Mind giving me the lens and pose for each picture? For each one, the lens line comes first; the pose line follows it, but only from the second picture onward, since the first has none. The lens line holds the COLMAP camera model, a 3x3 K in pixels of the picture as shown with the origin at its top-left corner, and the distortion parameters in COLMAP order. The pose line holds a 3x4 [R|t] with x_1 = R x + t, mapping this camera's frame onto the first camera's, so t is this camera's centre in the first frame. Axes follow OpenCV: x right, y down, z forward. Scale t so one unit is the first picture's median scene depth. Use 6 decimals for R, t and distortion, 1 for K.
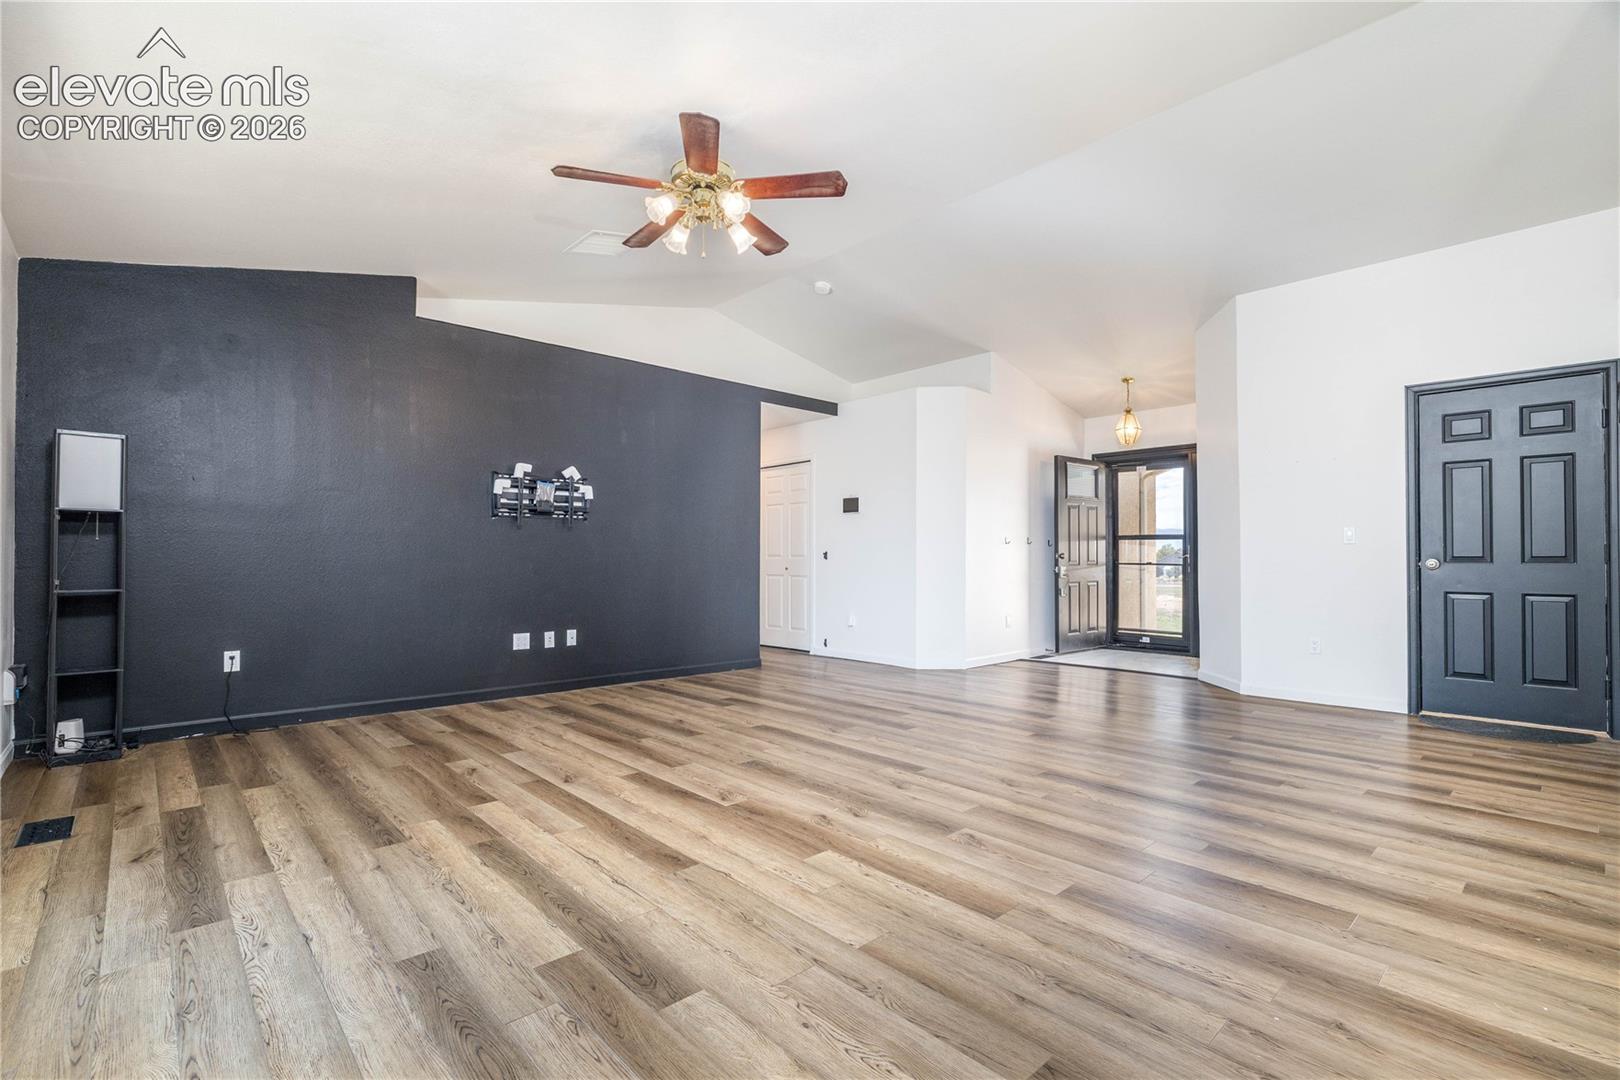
lens RADIAL K [[722.8, 0, 810.8], [0, 722.8, 548.8], [0, 0, 1]] dist [-0.003509, -0.000162]
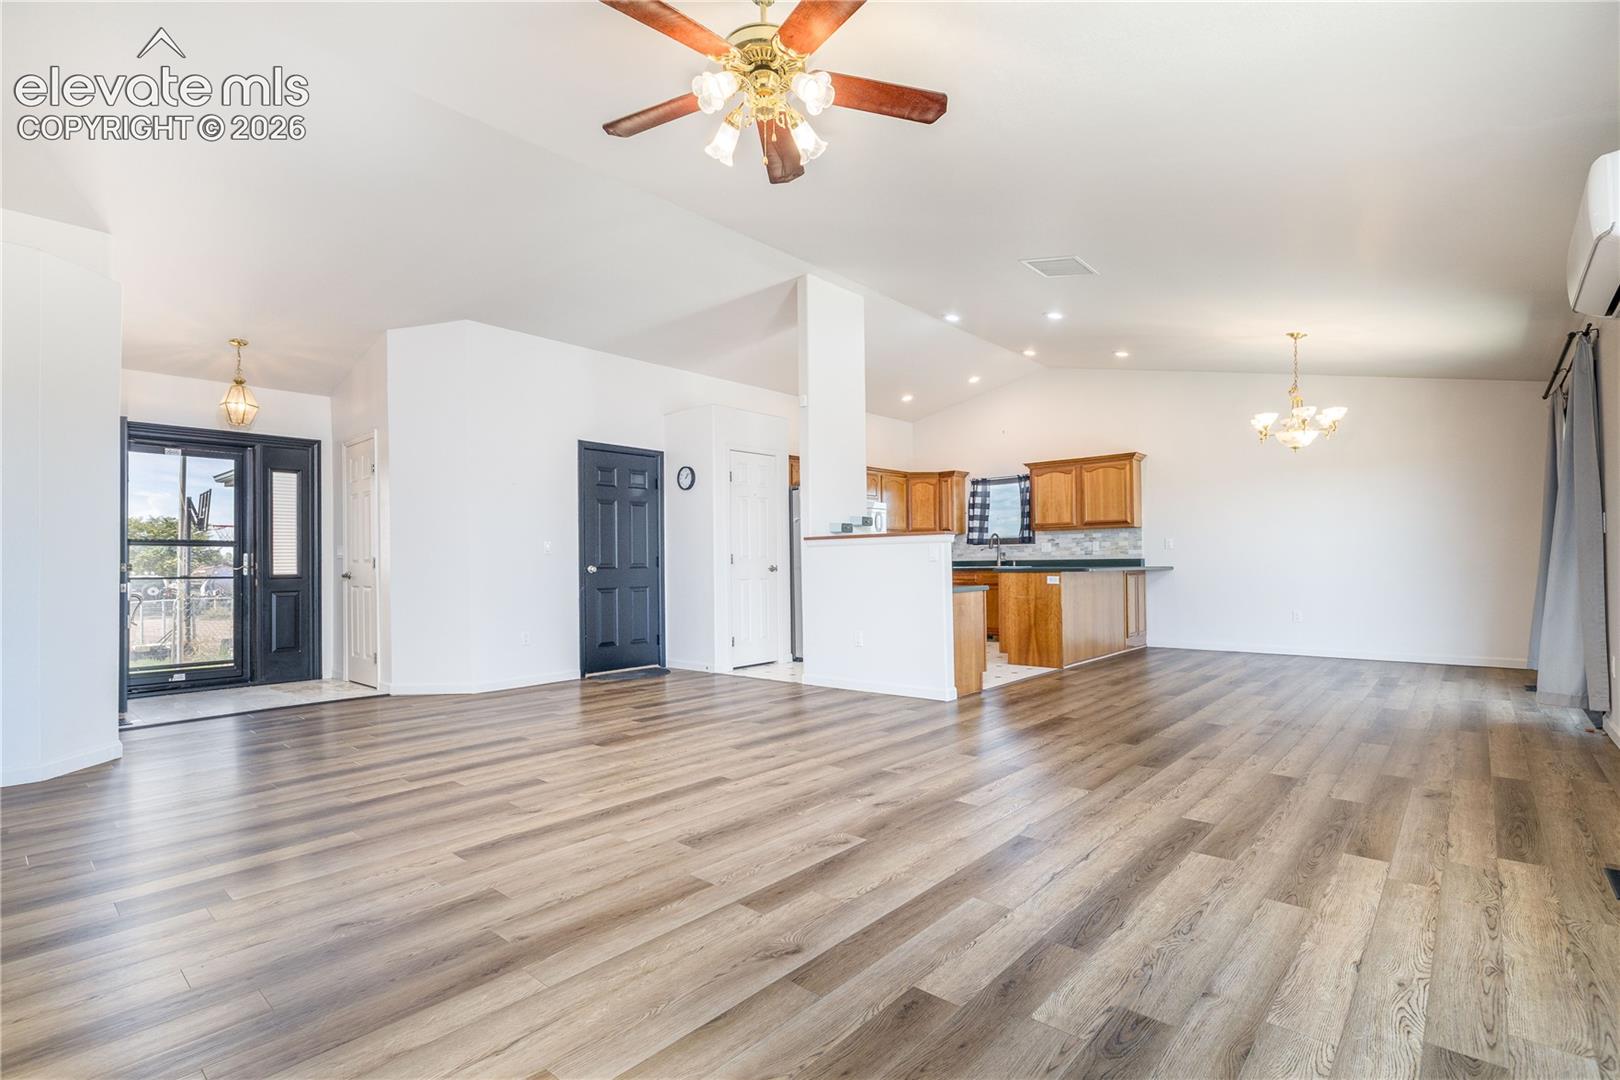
lens RADIAL K [[741.2, 0, 800.3], [0, 741.2, 550.5], [0, 0, 1]] dist [-0.005408, -0.000440]
pose [[-0.078000, 0.018964, 0.996773, -1.017709], [-0.002995, 0.999810, -0.019256, 0.015520], [-0.996949, -0.004487, -0.077928, 1.139471]]
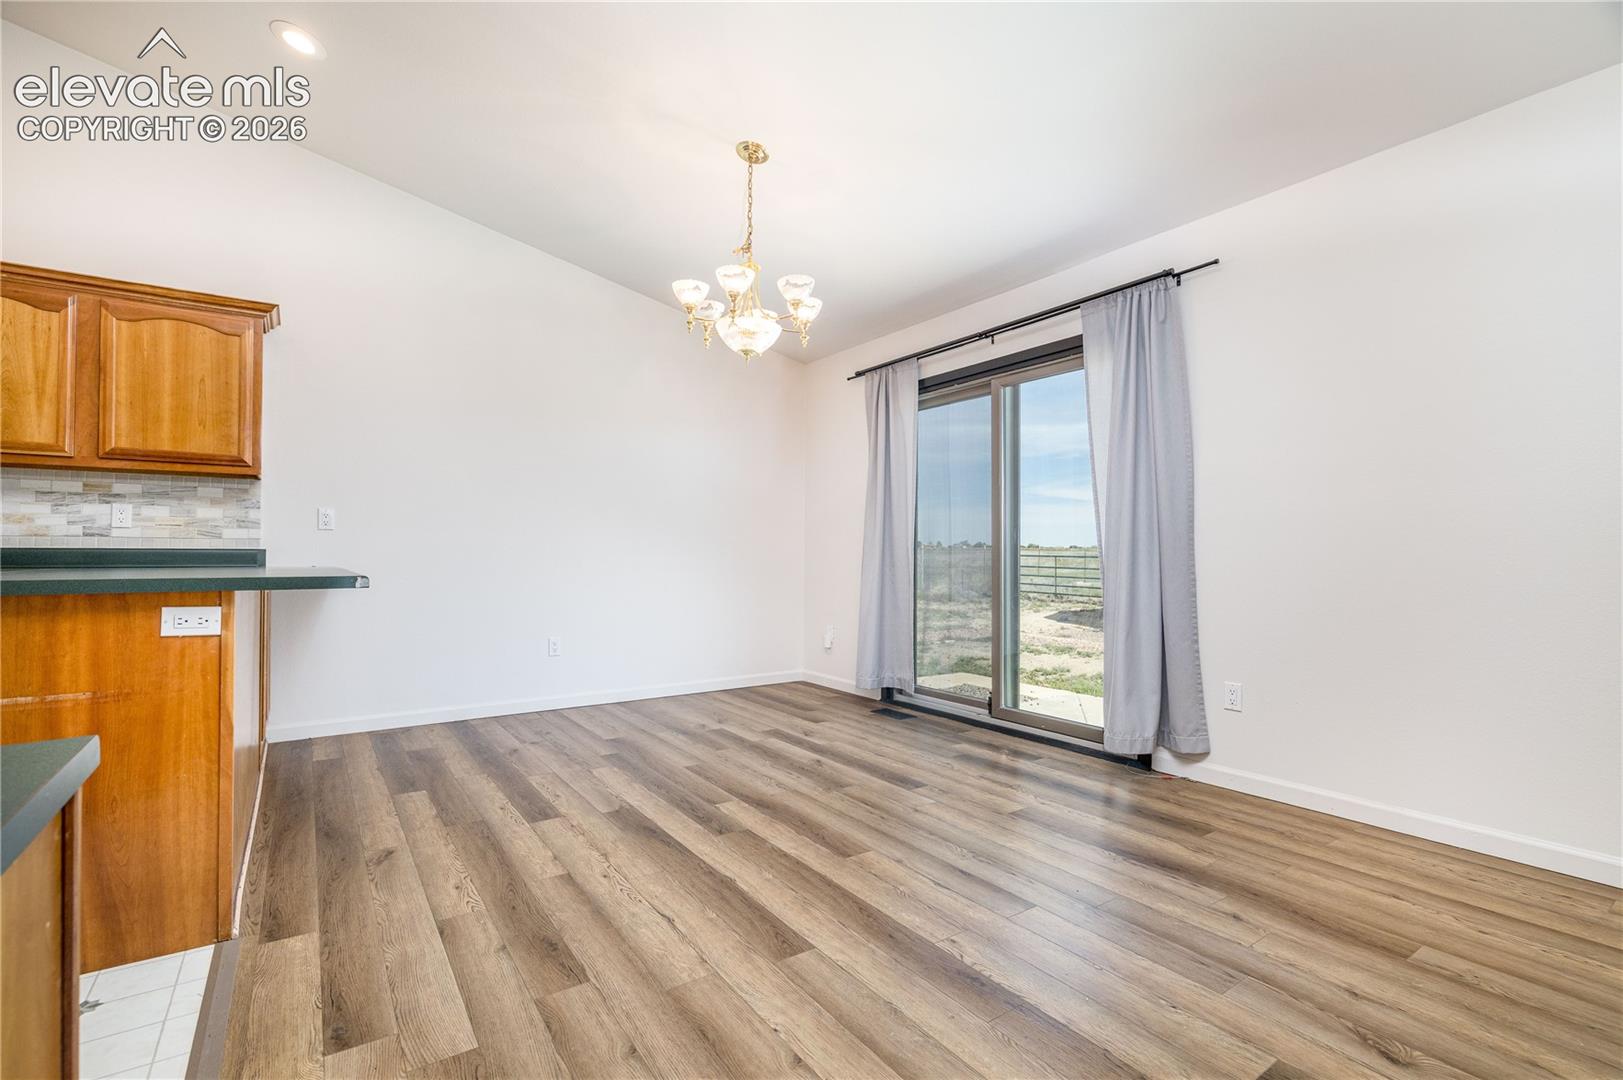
lens RADIAL K [[755.2, 0, 811.8], [0, 755.2, 566.6], [0, 0, 1]] dist [-0.001024, -0.000320]
pose [[-0.987415, -0.007139, 0.157992, 0.655822], [-0.007200, 0.999974, 0.000186, 0.009828], [-0.157989, -0.000954, -0.987440, 0.708413]]
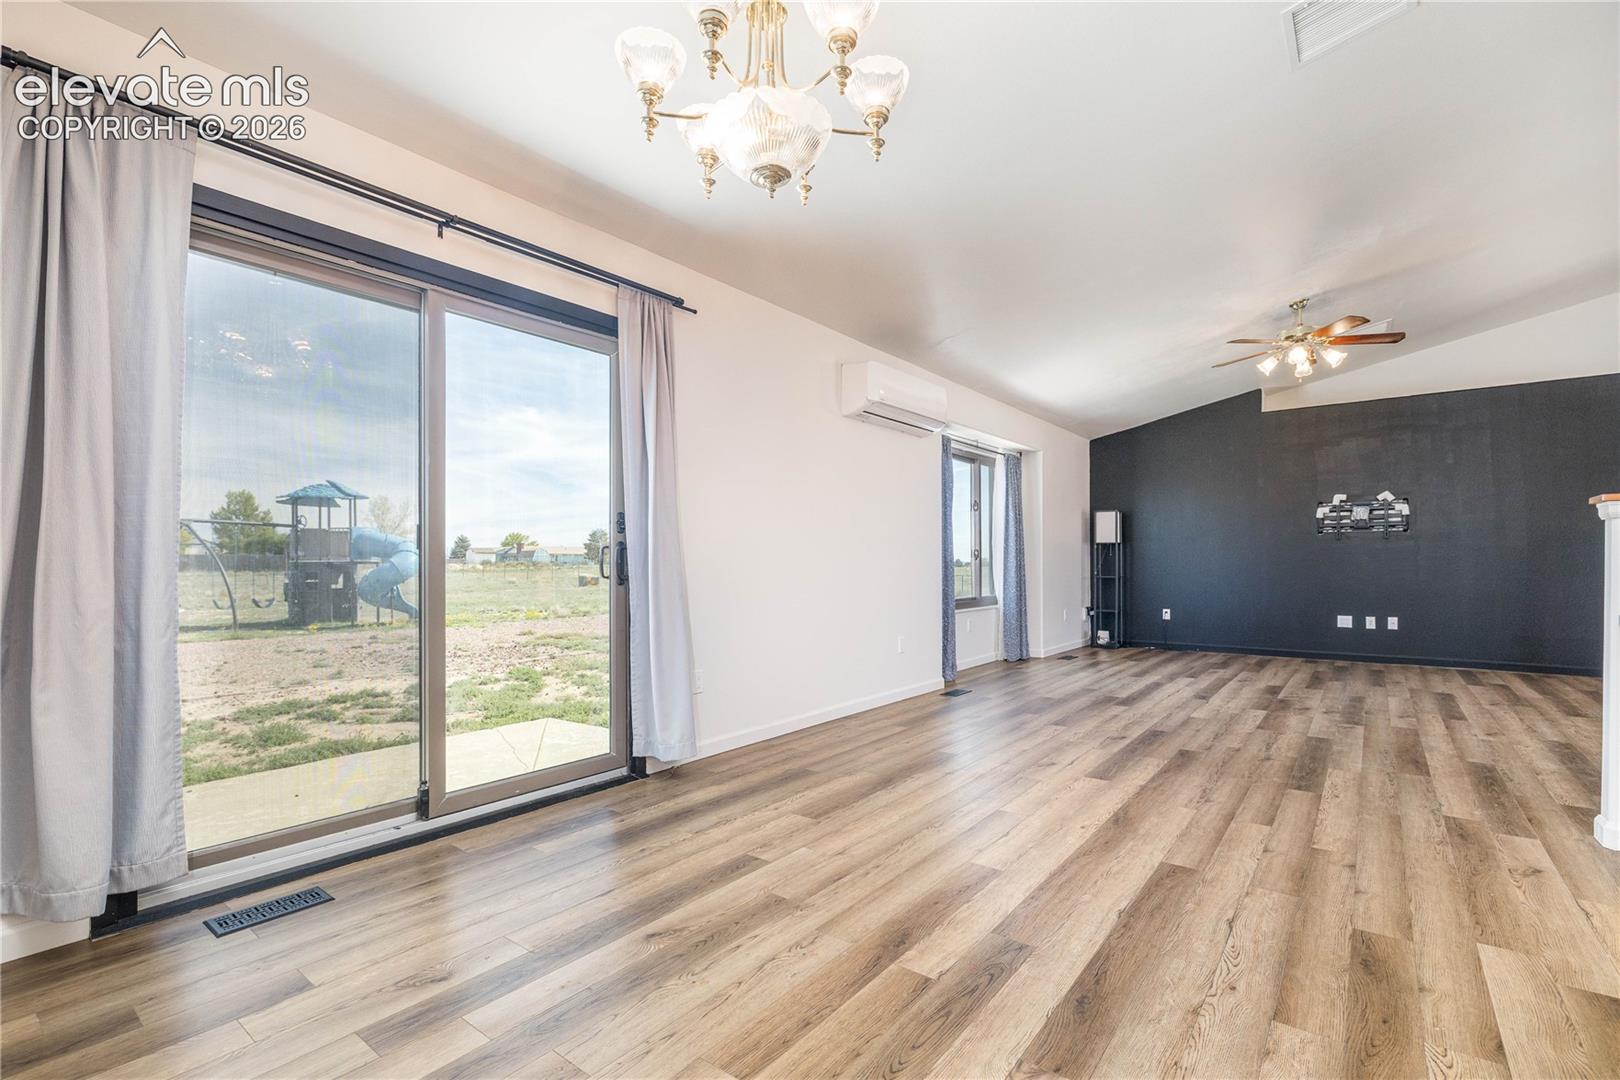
lens RADIAL K [[753.8, 0, 810.3], [0, 753.8, 566.5], [0, 0, 1]] dist [-0.001024, -0.000320]
pose [[0.173844, 0.000022, -0.984773, 1.530330], [0.019591, 0.999802, 0.003481, -0.005748], [0.984578, -0.019897, 0.173809, -0.478207]]
